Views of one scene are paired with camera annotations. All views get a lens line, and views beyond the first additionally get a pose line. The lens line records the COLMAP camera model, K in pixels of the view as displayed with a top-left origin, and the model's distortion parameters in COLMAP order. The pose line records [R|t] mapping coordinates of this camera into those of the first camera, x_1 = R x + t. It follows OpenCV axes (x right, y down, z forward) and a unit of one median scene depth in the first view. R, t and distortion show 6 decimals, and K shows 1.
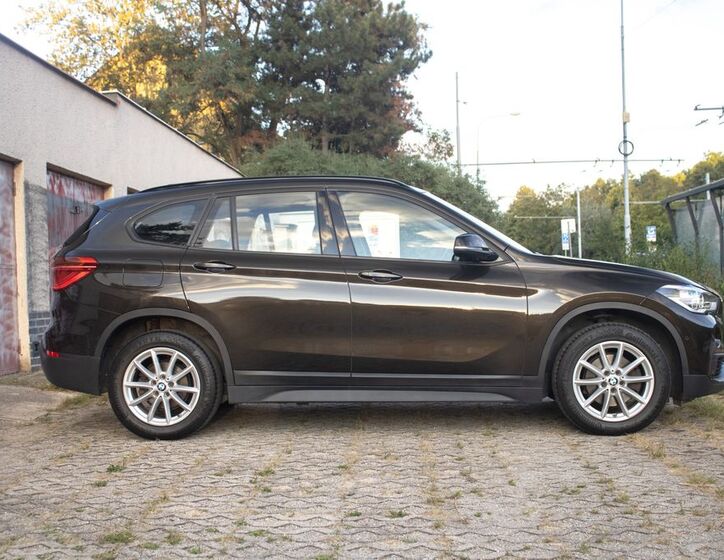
lens RADIAL K [[1049.7, 0, 362.0], [0, 1049.7, 280.0], [0, 0, 1]] dist [-0.050441, -0.017015]
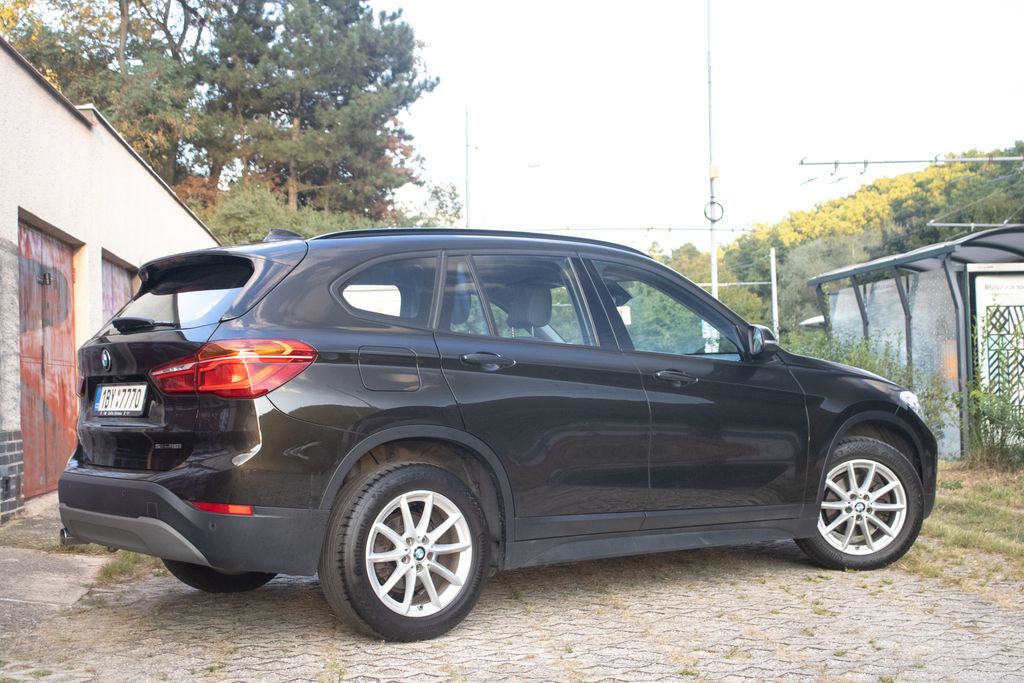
lens RADIAL K [[1389.2, 0, 512.0], [0, 1389.2, 341.5], [0, 0, 1]] dist [-0.047326, 0.092102]
pose [[0.986879, 0.009031, 0.161211, -0.040586], [-0.004019, 0.999499, -0.031387, -0.000003], [-0.161413, 0.030327, 0.986421, 0.025222]]
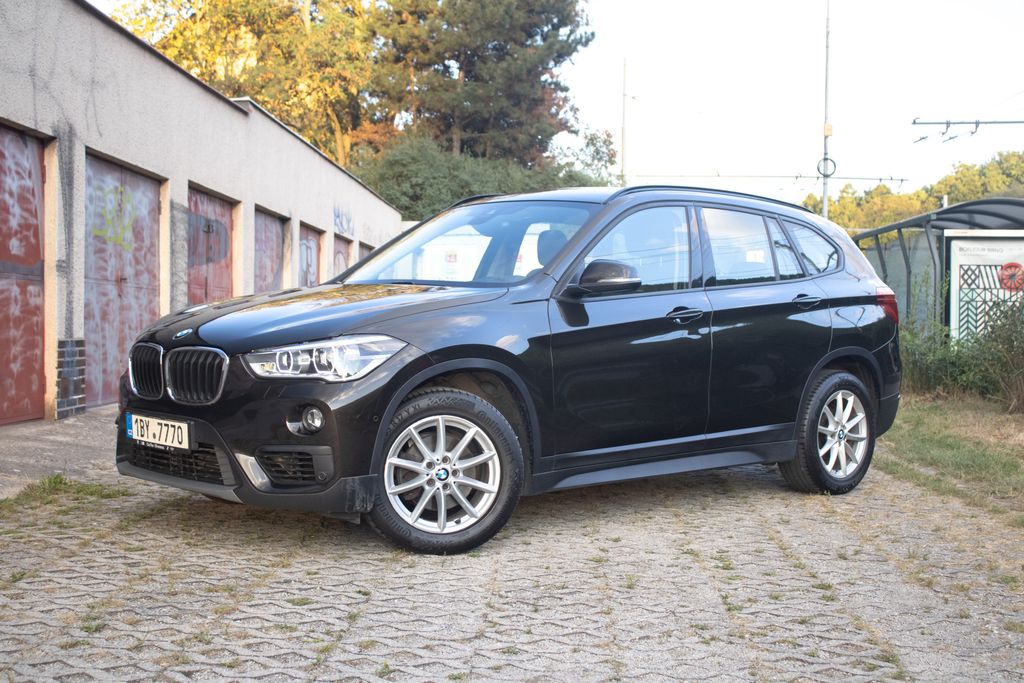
lens RADIAL K [[1435.1, 0, 484.6], [0, 1435.1, 341.6], [0, 0, 1]] dist [-0.038340, 0.037126]
pose [[0.999323, 0.036791, -0.000875, -0.007322], [-0.036771, 0.999181, 0.016860, 0.001113], [0.001495, -0.016816, 0.999857, -0.096434]]
